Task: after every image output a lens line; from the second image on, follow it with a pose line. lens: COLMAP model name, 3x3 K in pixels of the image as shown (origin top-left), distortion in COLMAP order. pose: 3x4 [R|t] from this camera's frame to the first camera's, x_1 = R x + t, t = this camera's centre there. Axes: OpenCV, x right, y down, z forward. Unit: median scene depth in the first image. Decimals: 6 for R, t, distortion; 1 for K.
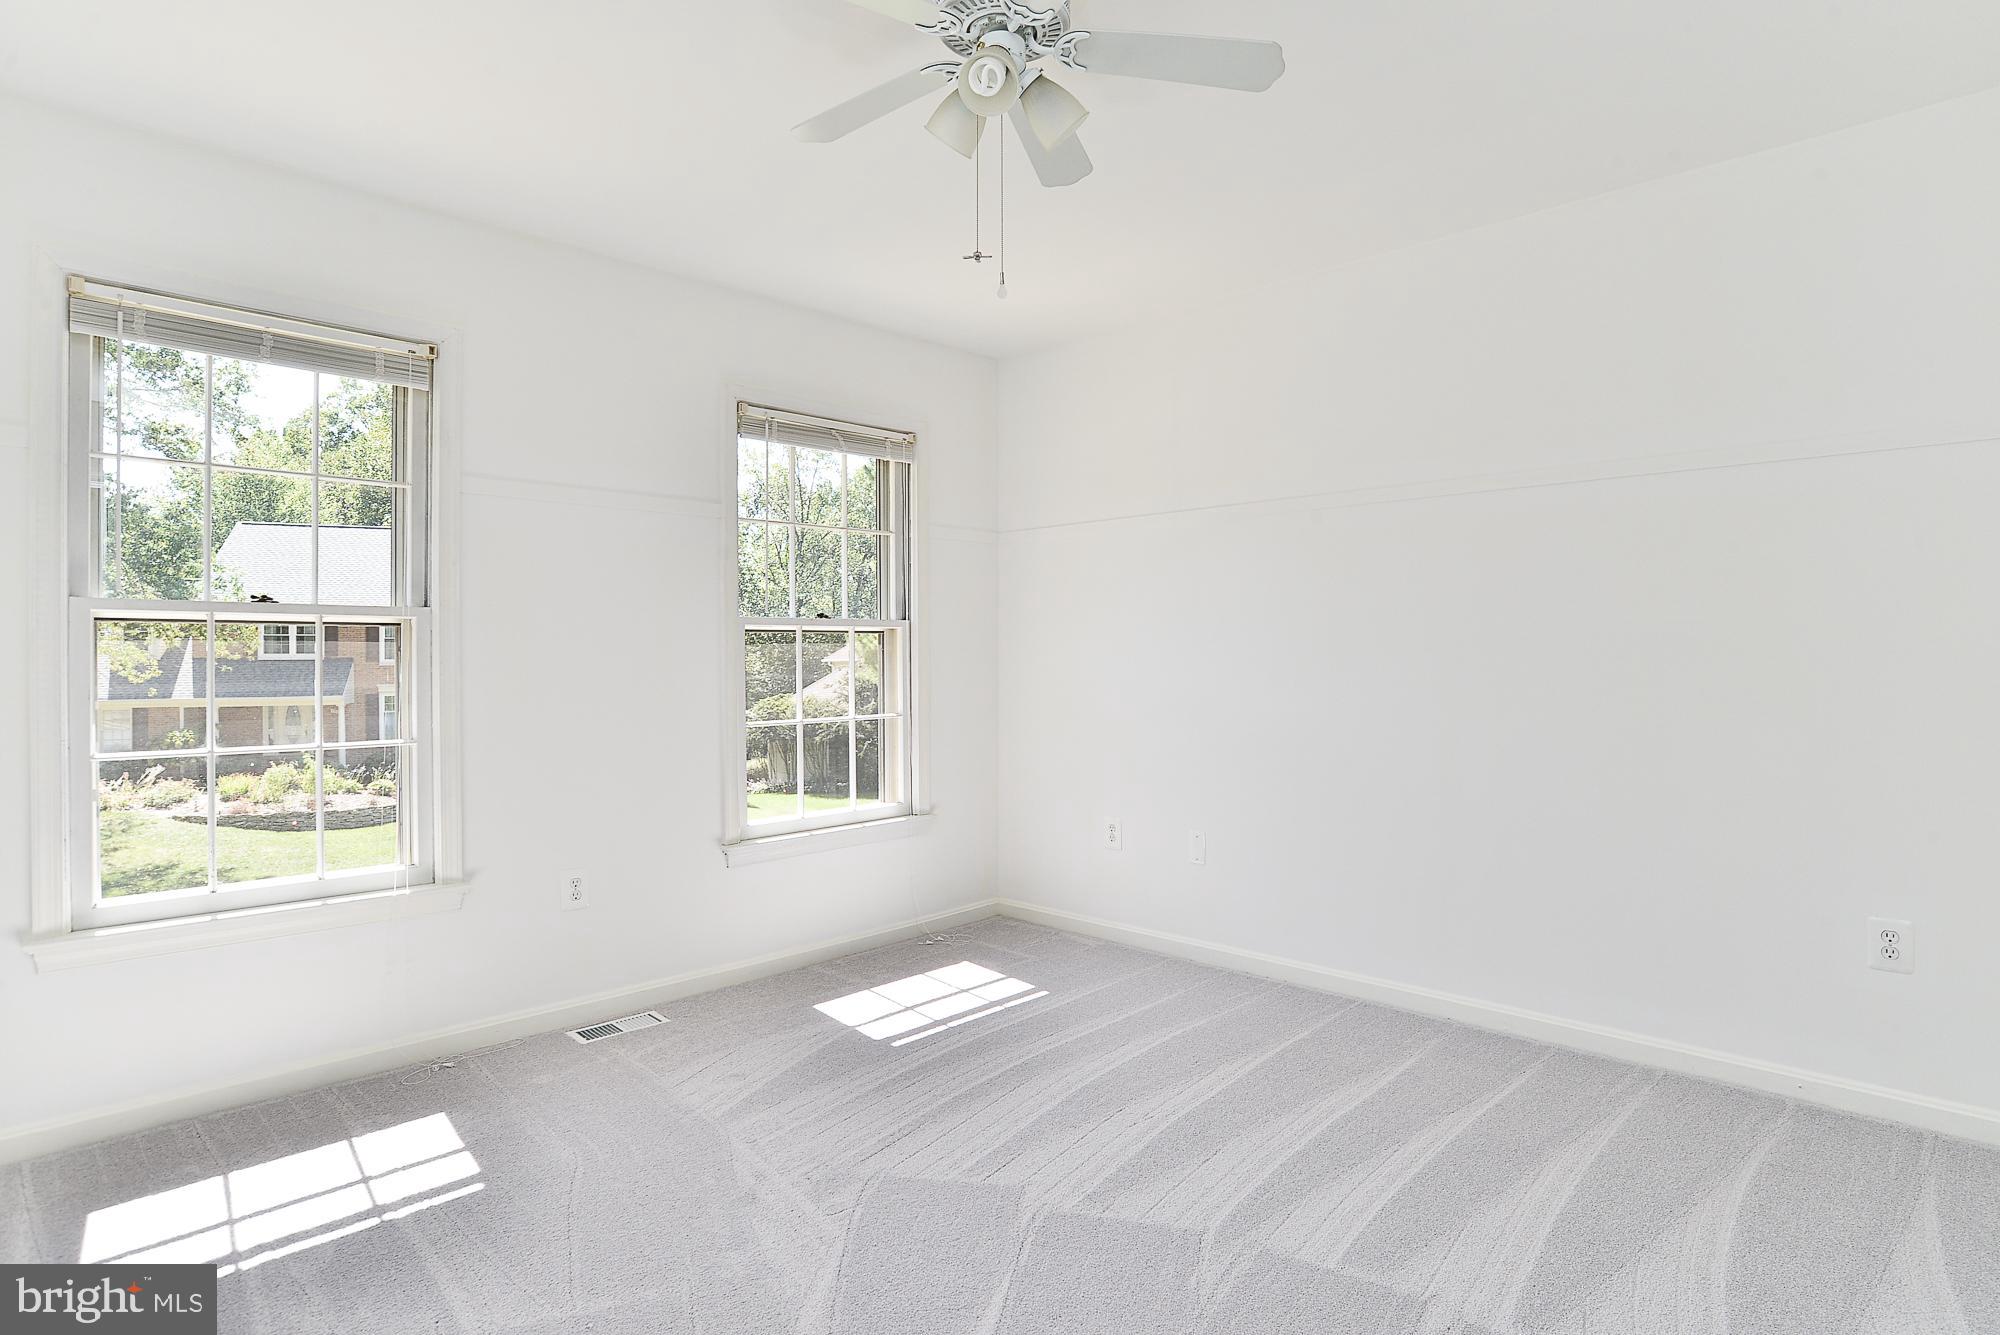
lens RADIAL K [[1029.4, 0, 1032.7], [0, 1029.4, 660.4], [0, 0, 1]] dist [-0.071408, 0.026573]
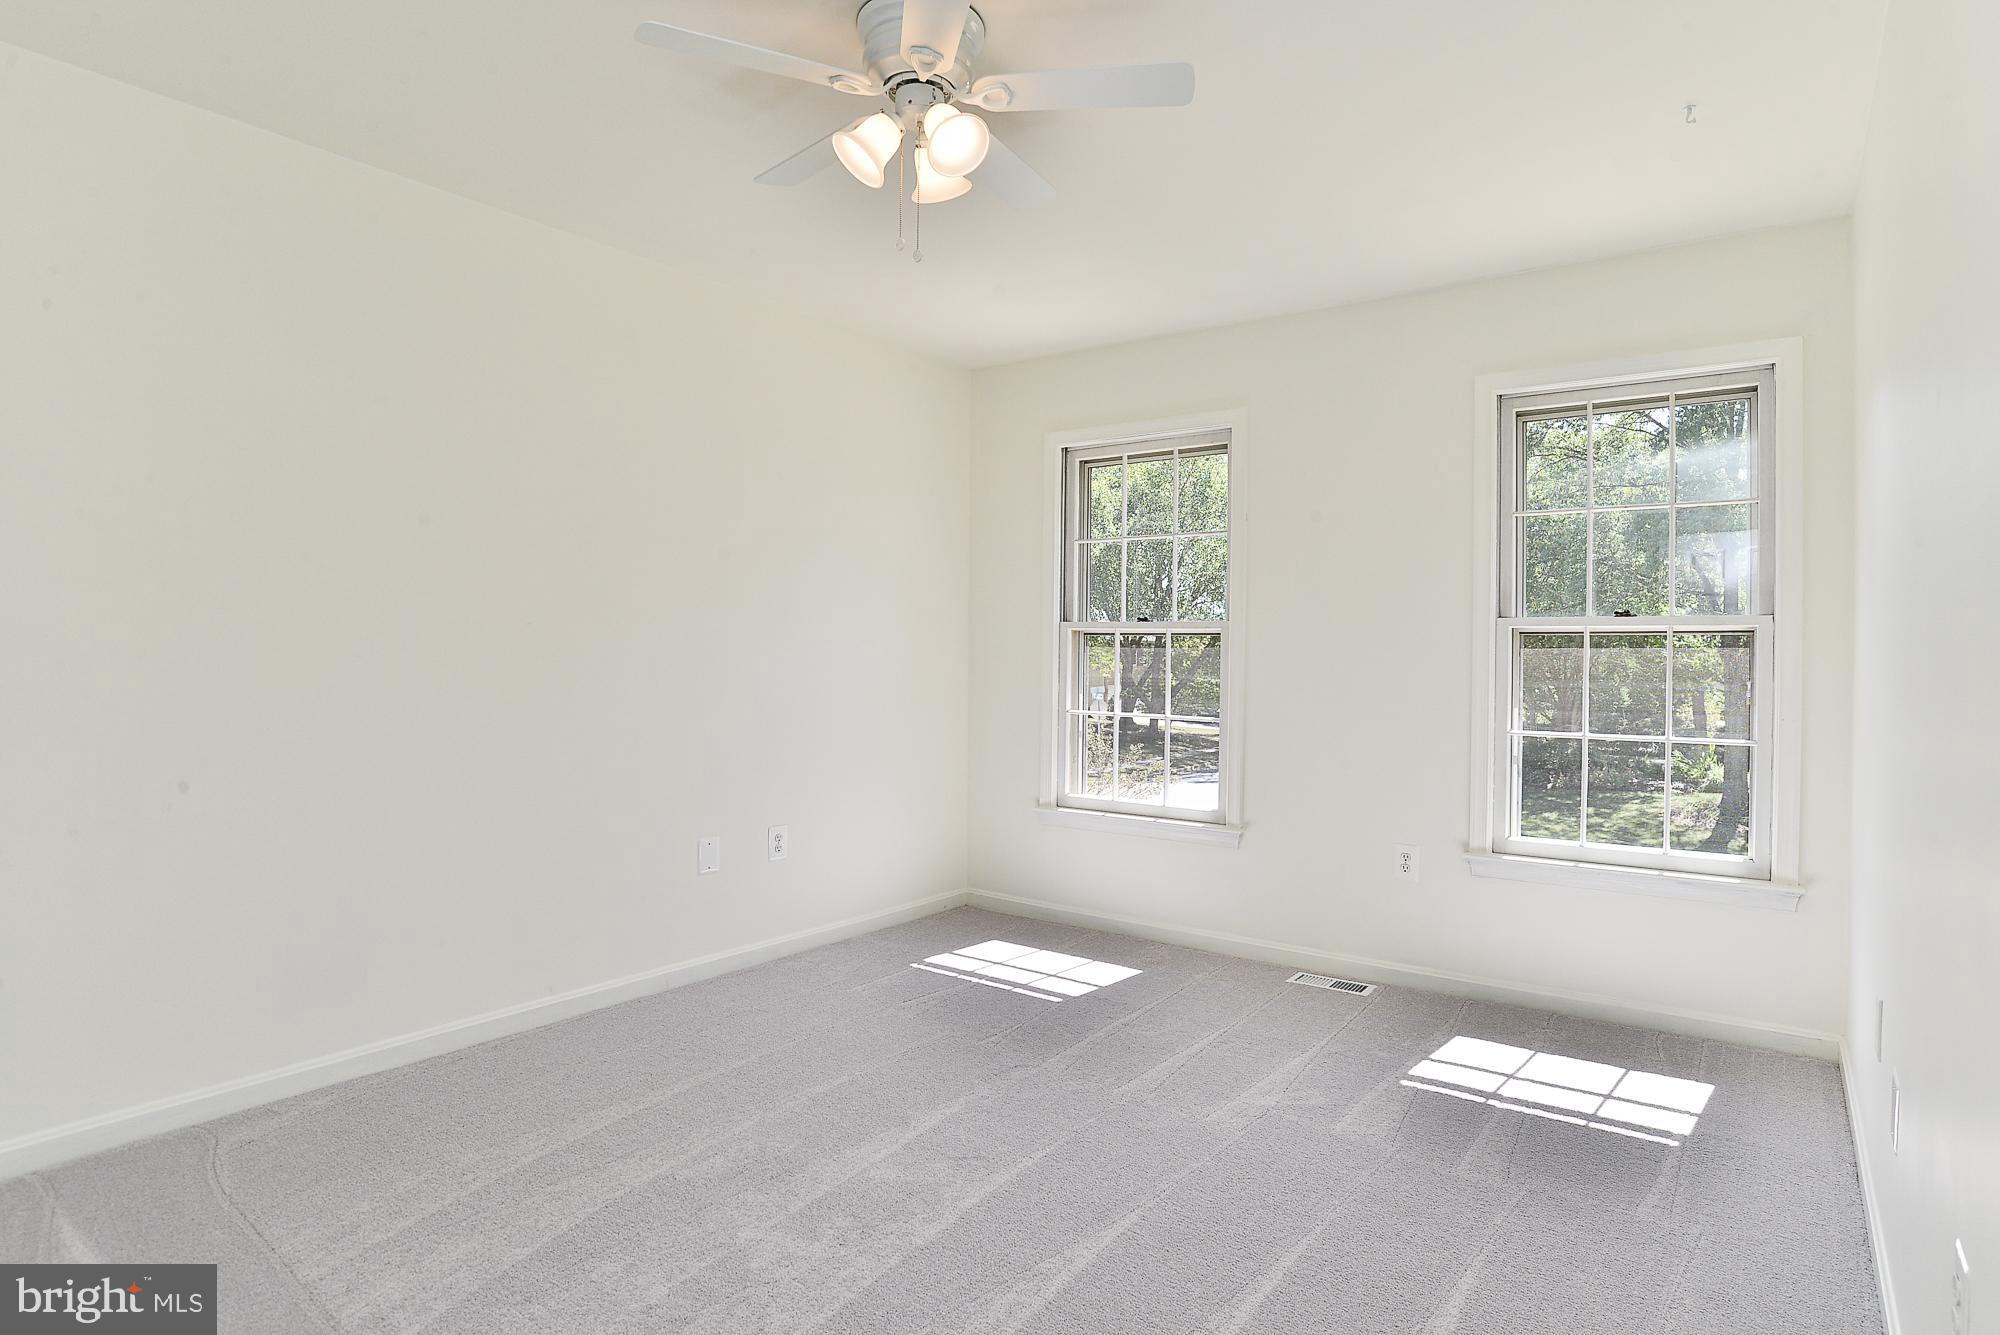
lens RADIAL K [[1029.4, 0, 1032.7], [0, 1029.4, 660.4], [0, 0, 1]] dist [-0.071408, 0.026573]
pose [[0.082499, 0.041378, -0.995732, 1.061118], [0.034510, 0.998420, 0.044349, -0.108182], [0.995993, -0.038022, 0.080941, 0.812134]]
